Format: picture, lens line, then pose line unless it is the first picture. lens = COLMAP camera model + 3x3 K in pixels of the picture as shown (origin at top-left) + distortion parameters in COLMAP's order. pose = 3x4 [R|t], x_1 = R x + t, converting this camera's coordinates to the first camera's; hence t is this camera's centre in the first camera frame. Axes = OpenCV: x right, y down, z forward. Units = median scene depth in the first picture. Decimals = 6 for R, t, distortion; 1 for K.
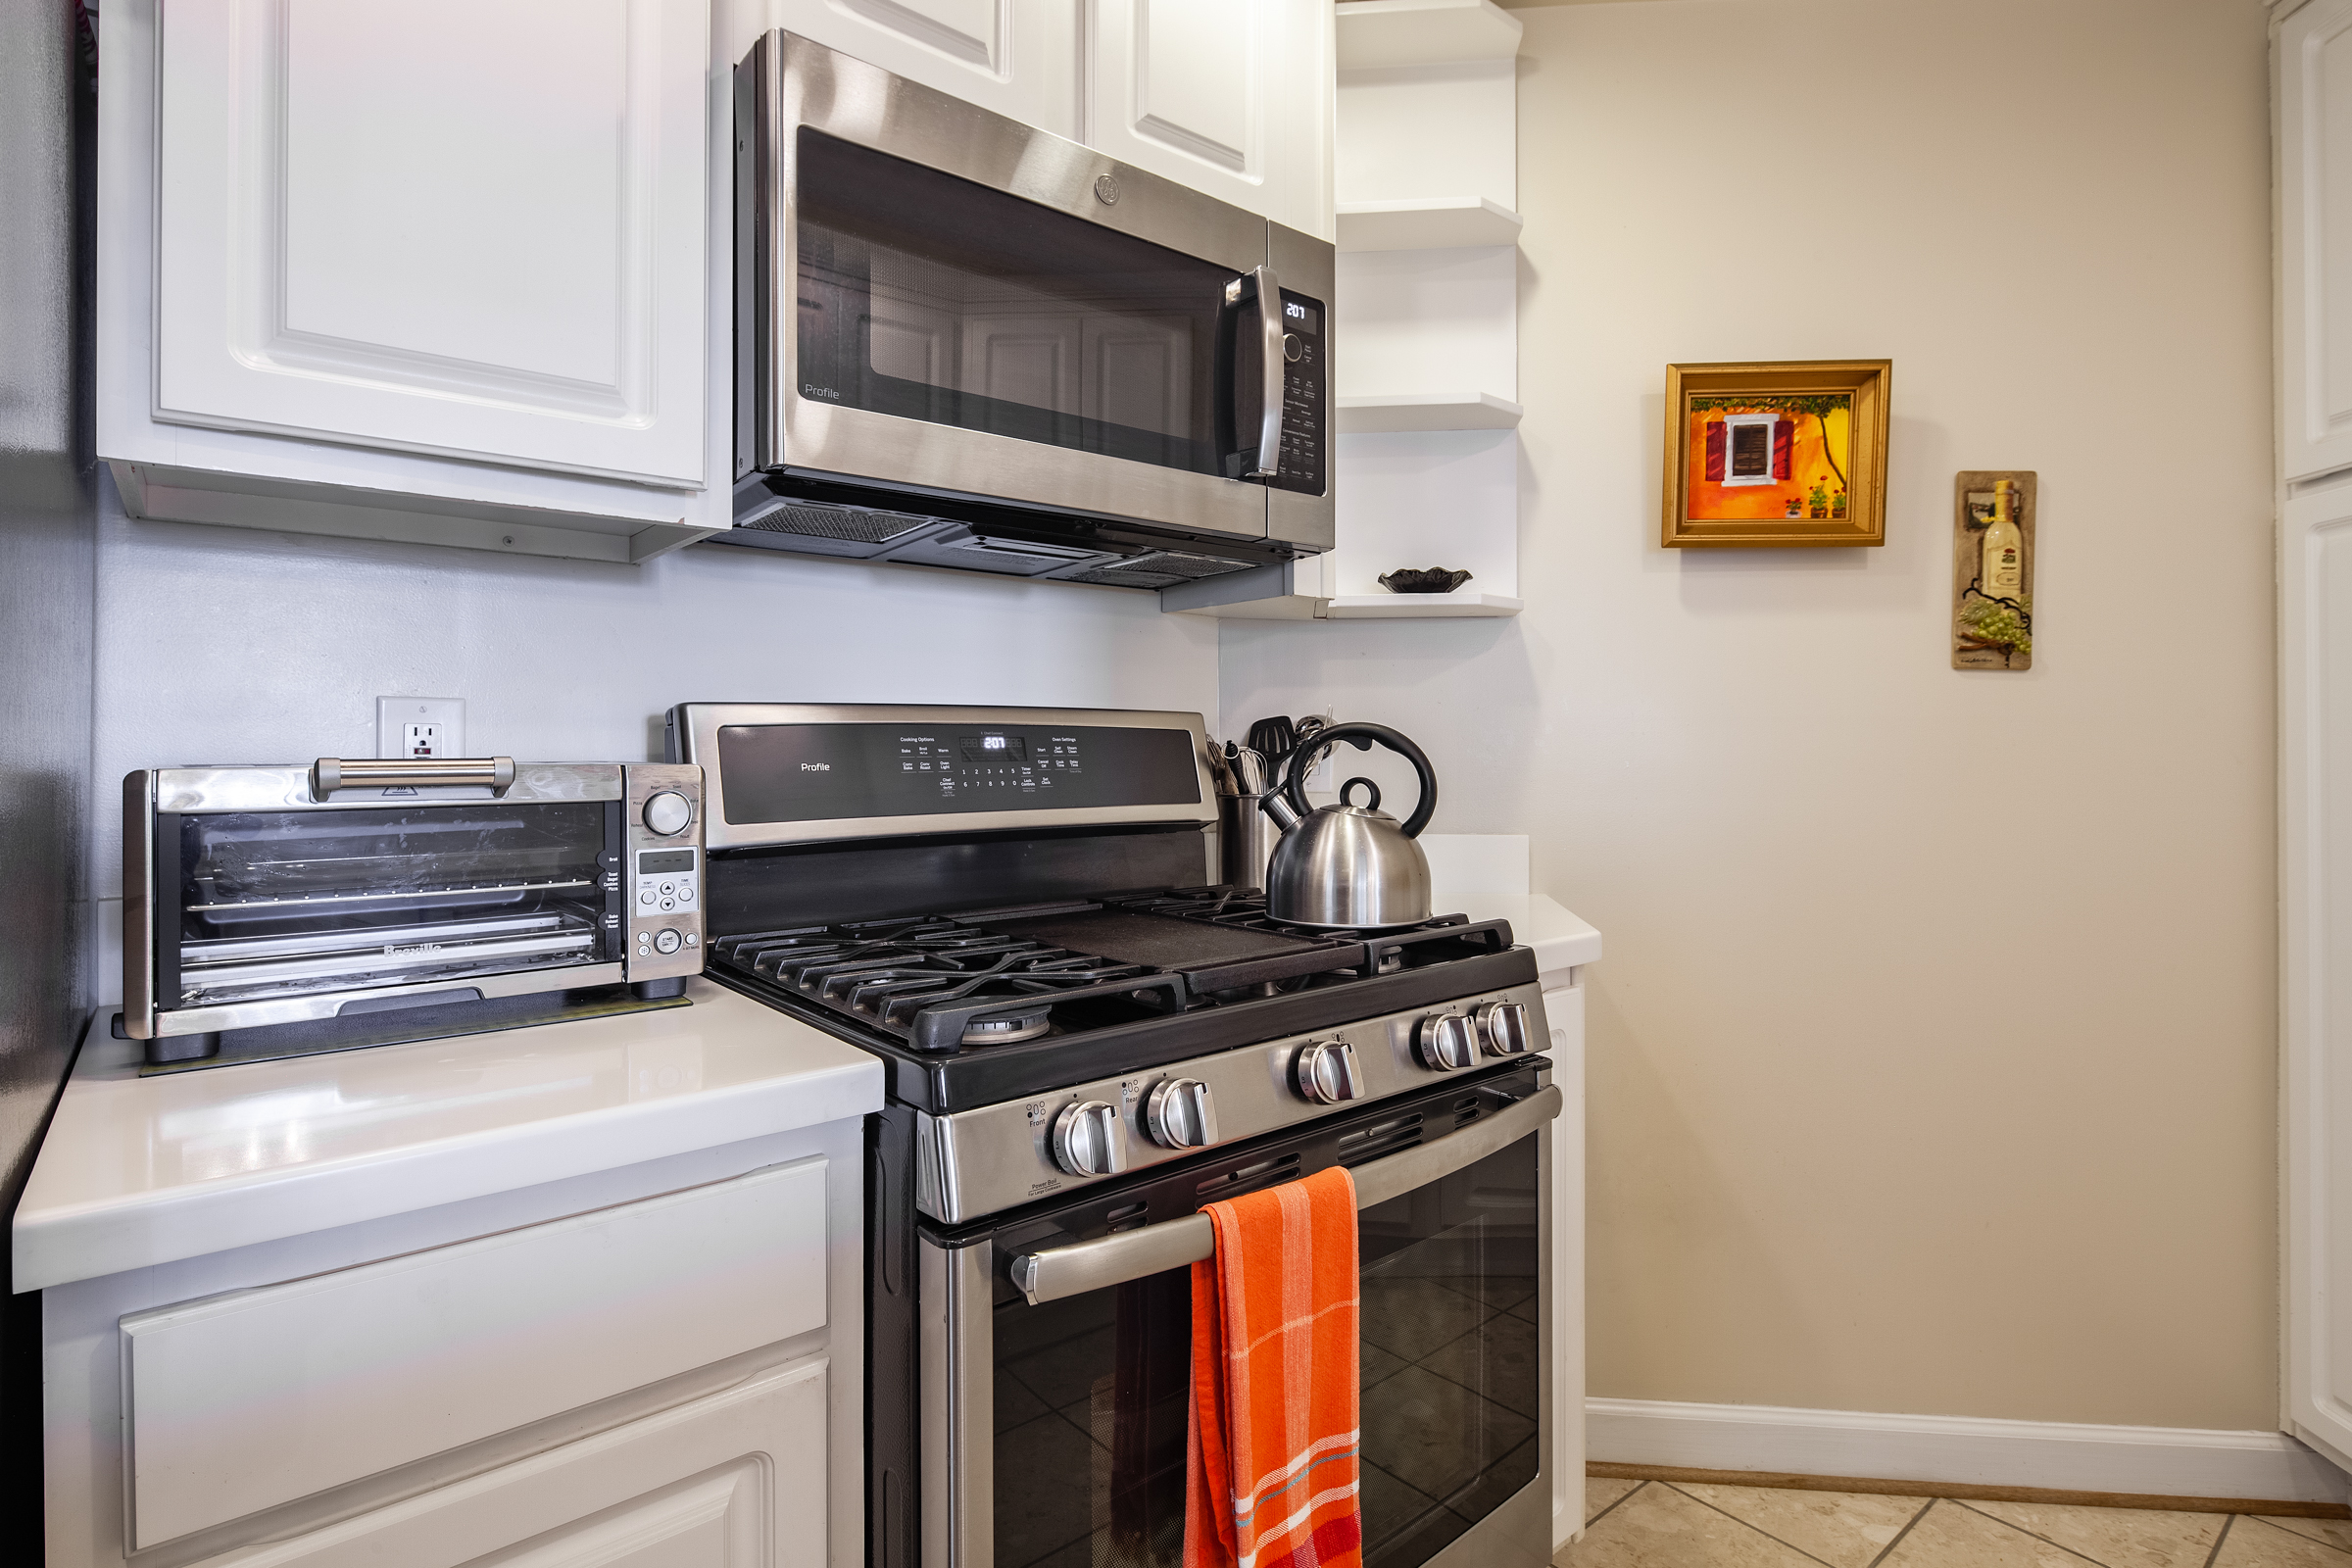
lens RADIAL K [[1160.8, 0, 1173.6], [0, 1160.8, 741.3], [0, 0, 1]] dist [-0.002059, -0.001616]
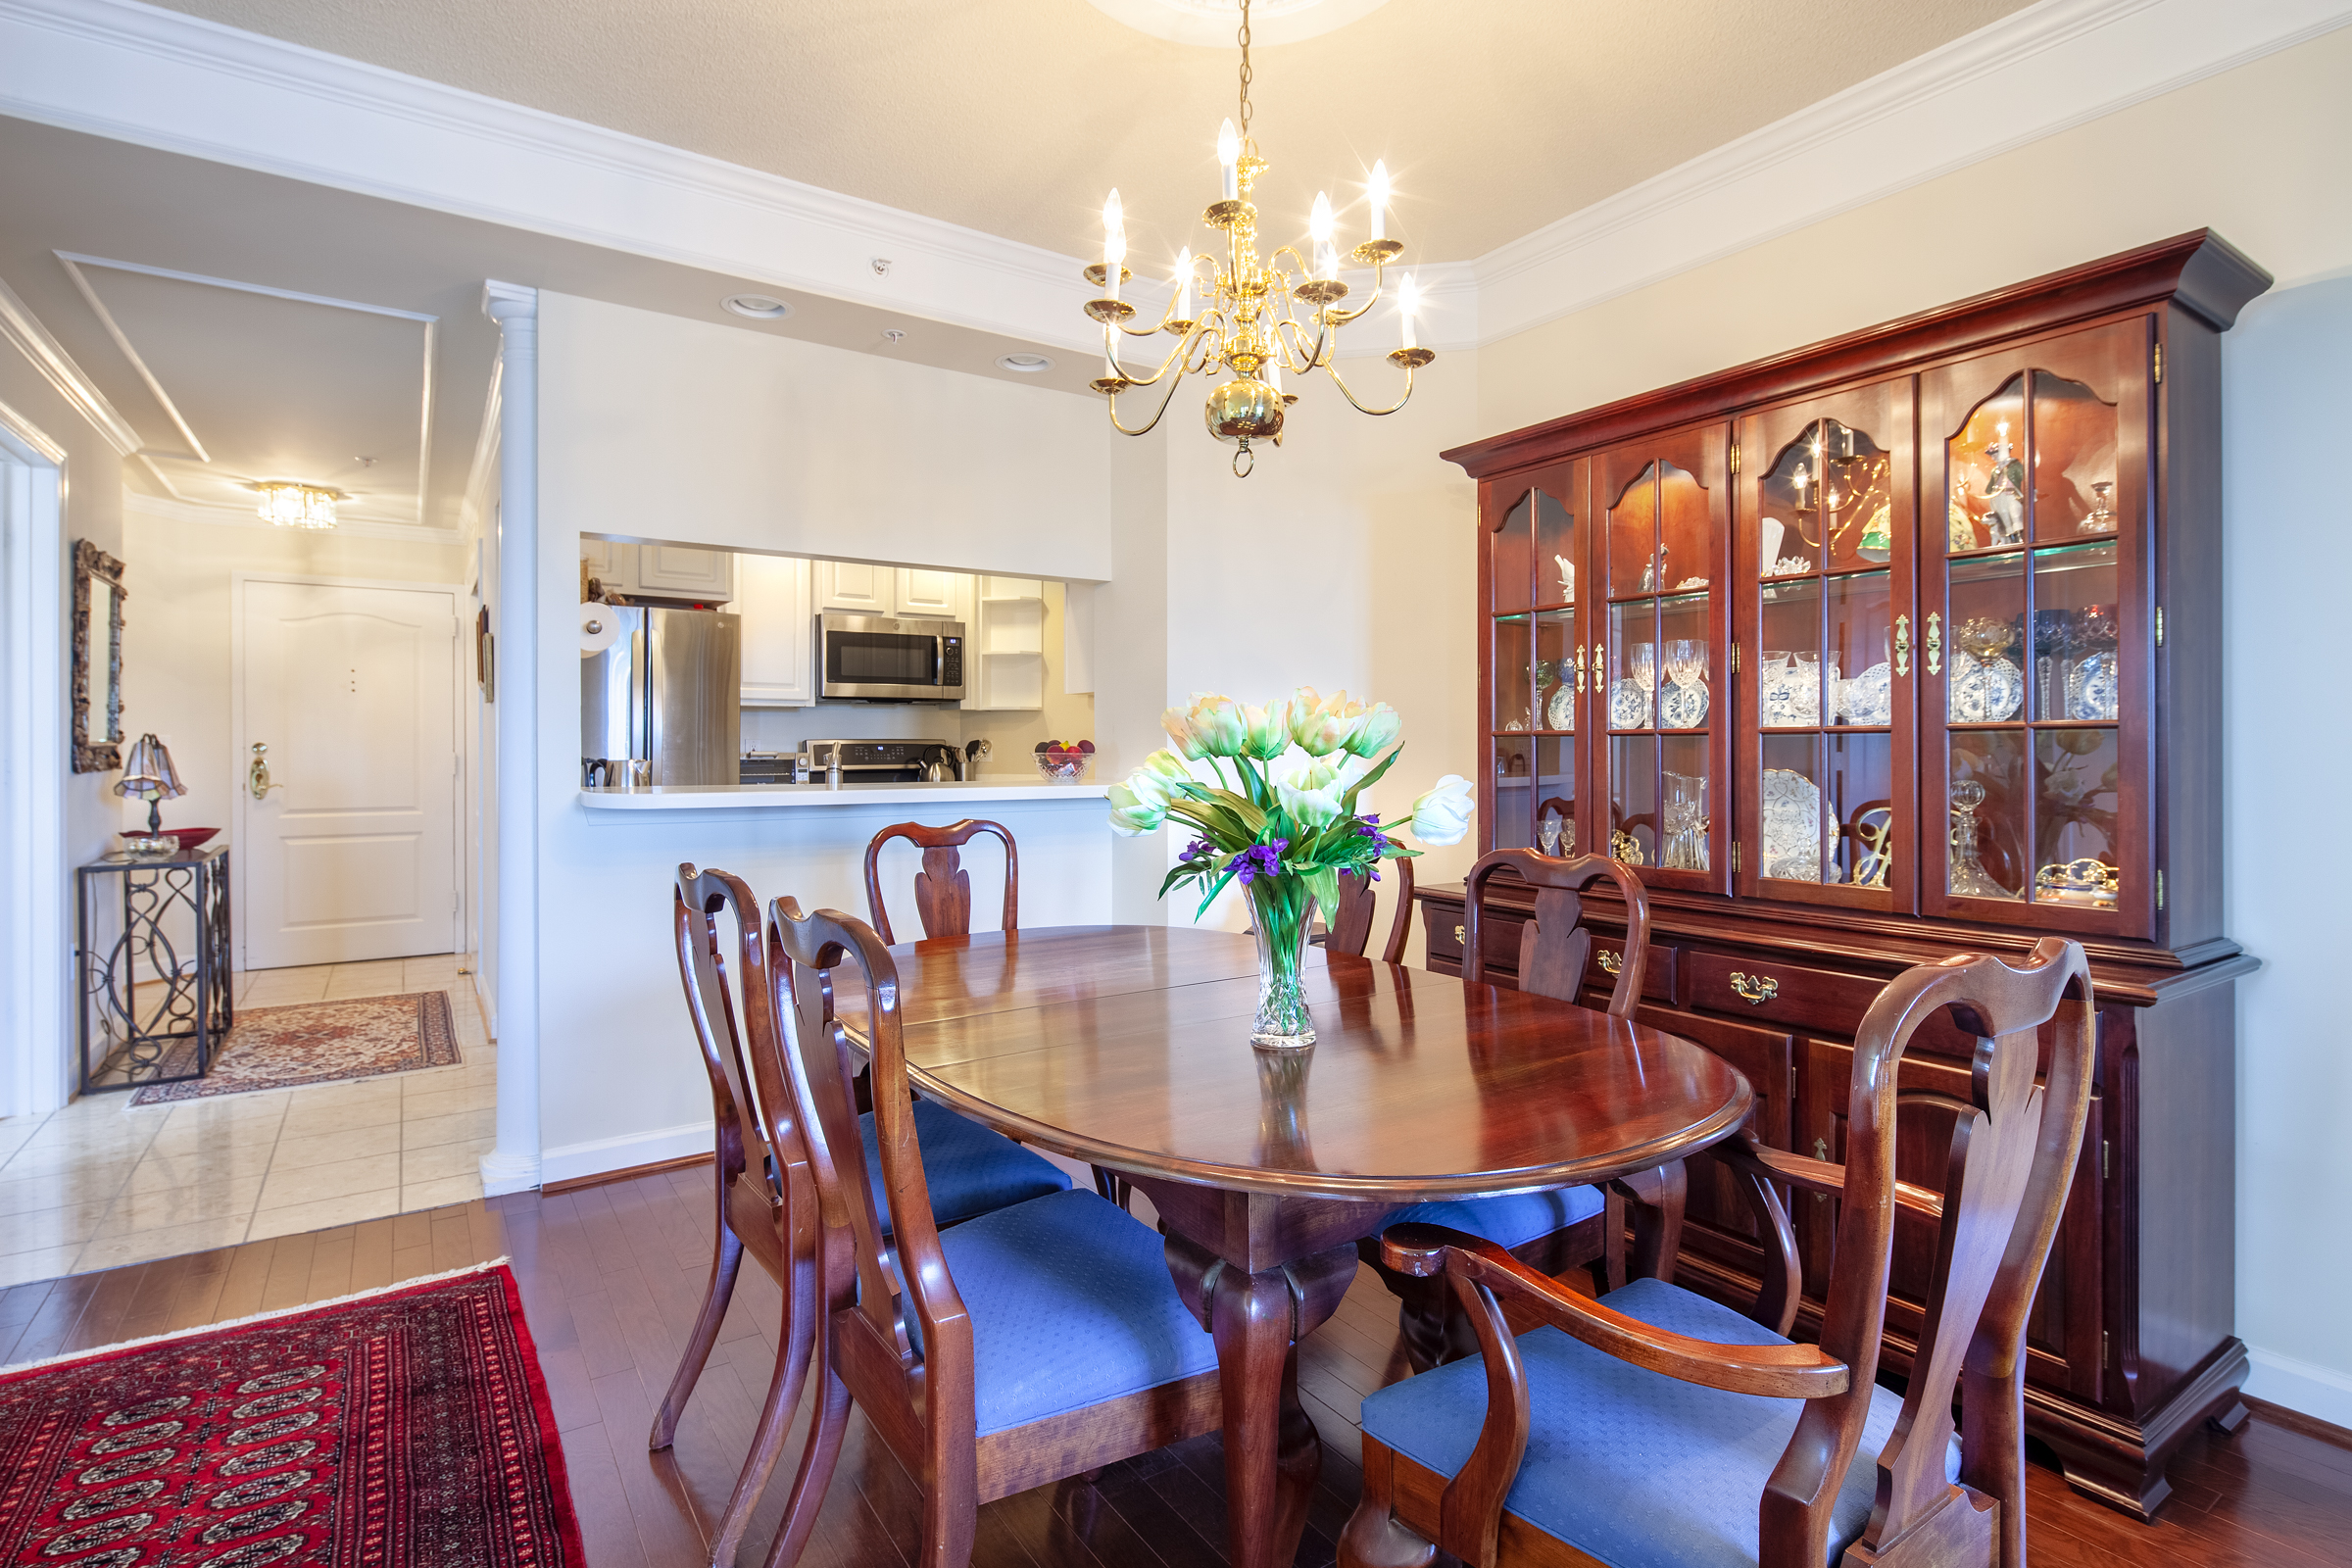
lens RADIAL K [[1152.8, 0, 1183.5], [0, 1152.8, 748.1], [0, 0, 1]] dist [0.003648, -0.000024]
pose [[0.995888, 0.002596, -0.090559, 1.608330], [-0.002773, 0.999994, -0.001828, 0.006540], [0.090553, 0.002072, 0.995889, -3.708687]]
